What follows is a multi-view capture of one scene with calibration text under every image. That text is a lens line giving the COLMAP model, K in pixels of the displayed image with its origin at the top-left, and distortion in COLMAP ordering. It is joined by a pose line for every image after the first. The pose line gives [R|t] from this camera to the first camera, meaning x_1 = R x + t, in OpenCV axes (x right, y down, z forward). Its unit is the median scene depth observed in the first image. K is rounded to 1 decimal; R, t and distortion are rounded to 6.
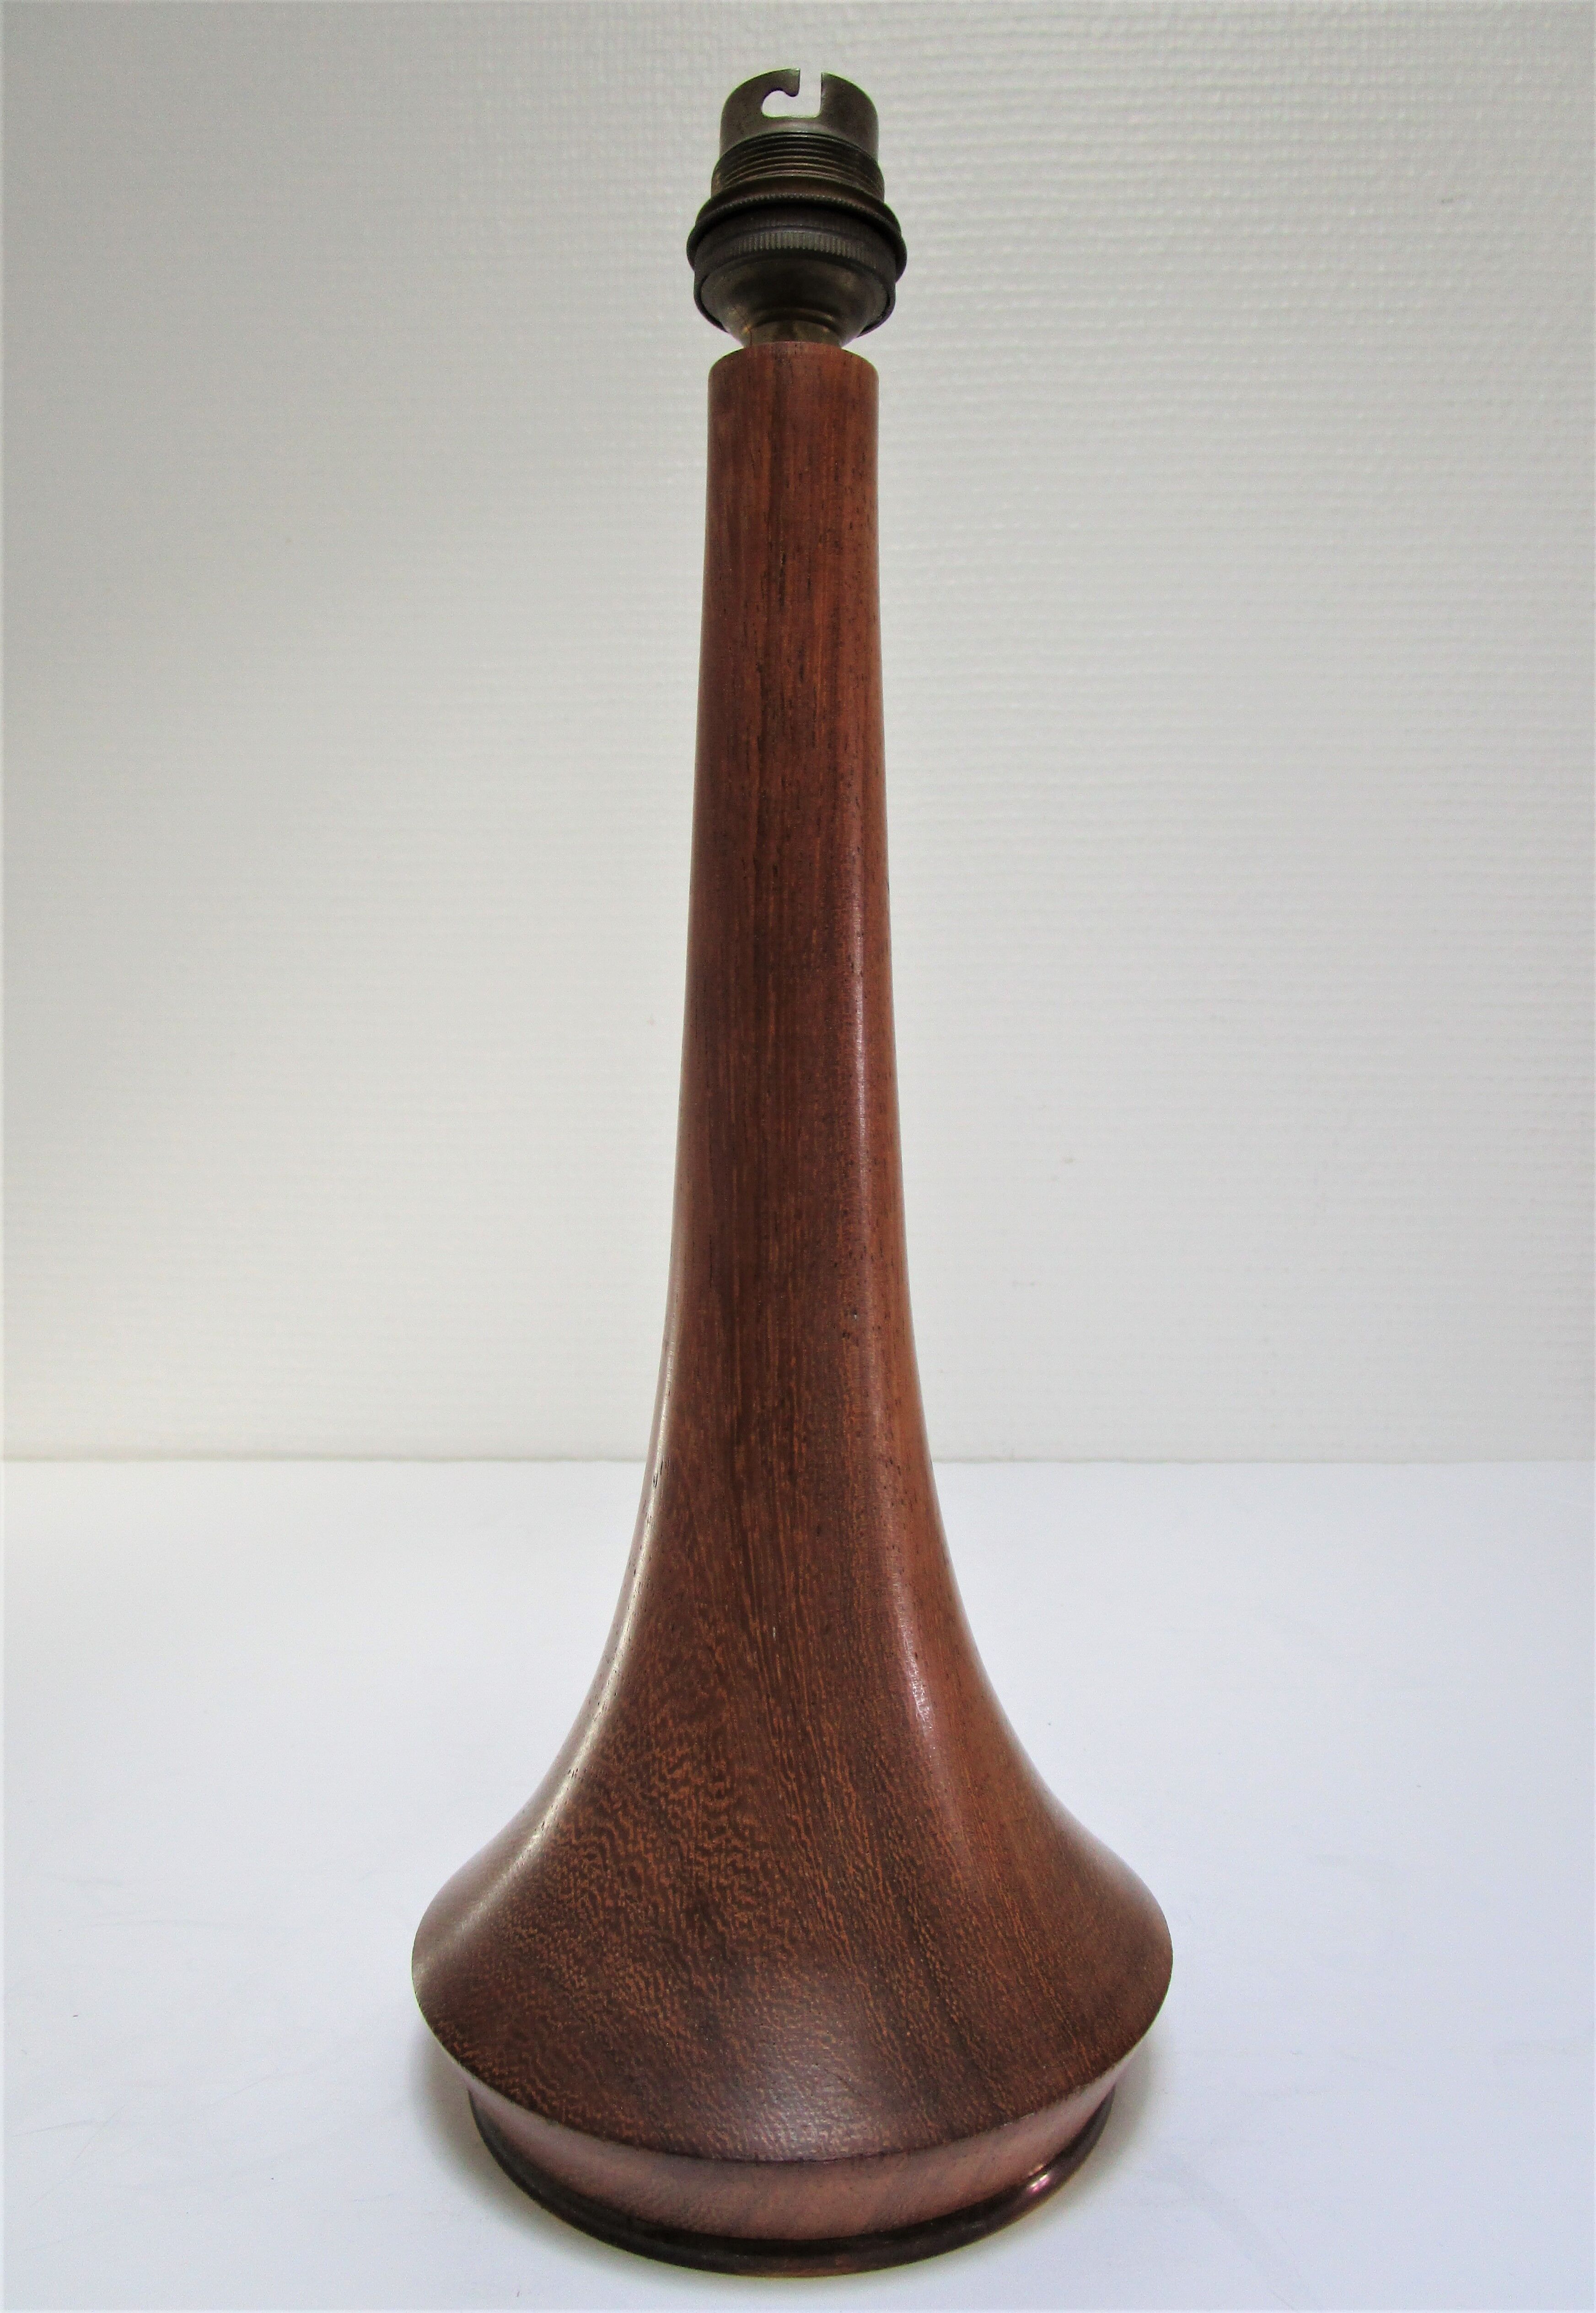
lens RADIAL K [[1643.5, 0, 817.6], [0, 1643.5, 1167.0], [0, 0, 1]] dist [0.008989, 0.006382]
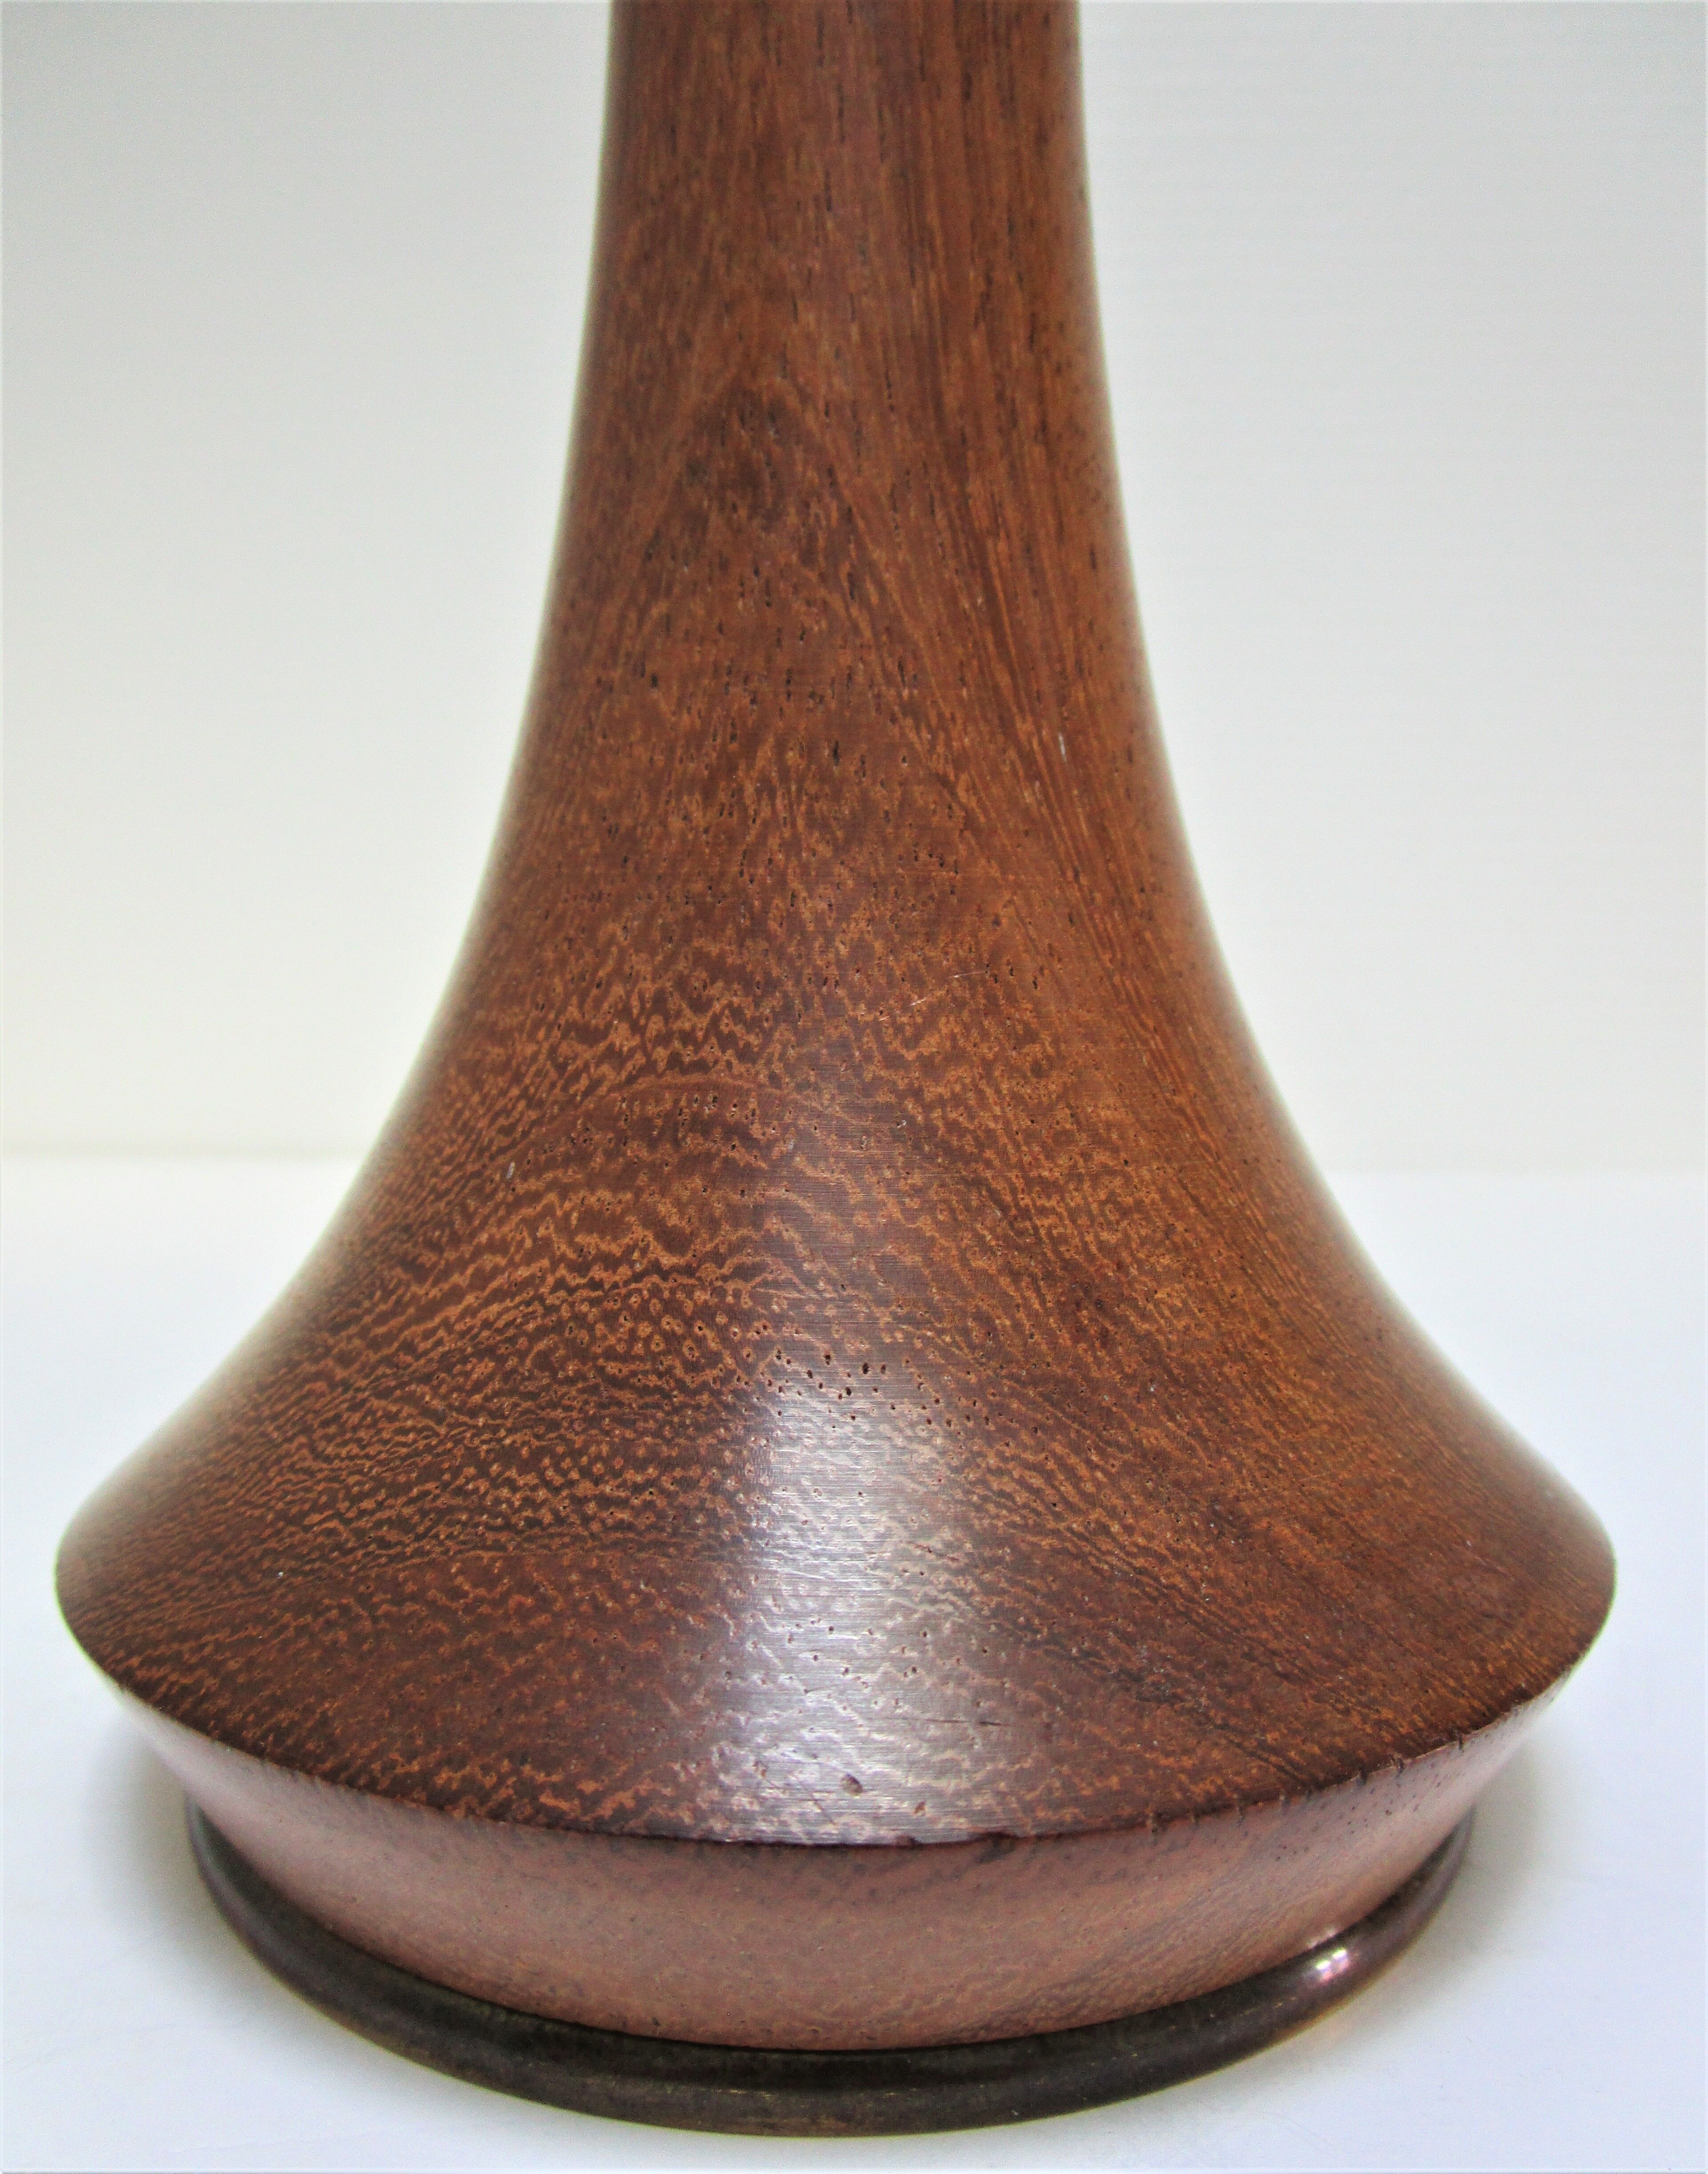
lens RADIAL K [[1629.9, 0, 859.5], [0, 1629.9, 1095.2], [0, 0, 1]] dist [-0.029279, 0.000206]
pose [[0.781691, -0.049756, 0.621678, -0.200037], [0.035978, 0.998750, 0.034696, 0.200389], [-0.622627, -0.004755, 0.782504, 0.371013]]
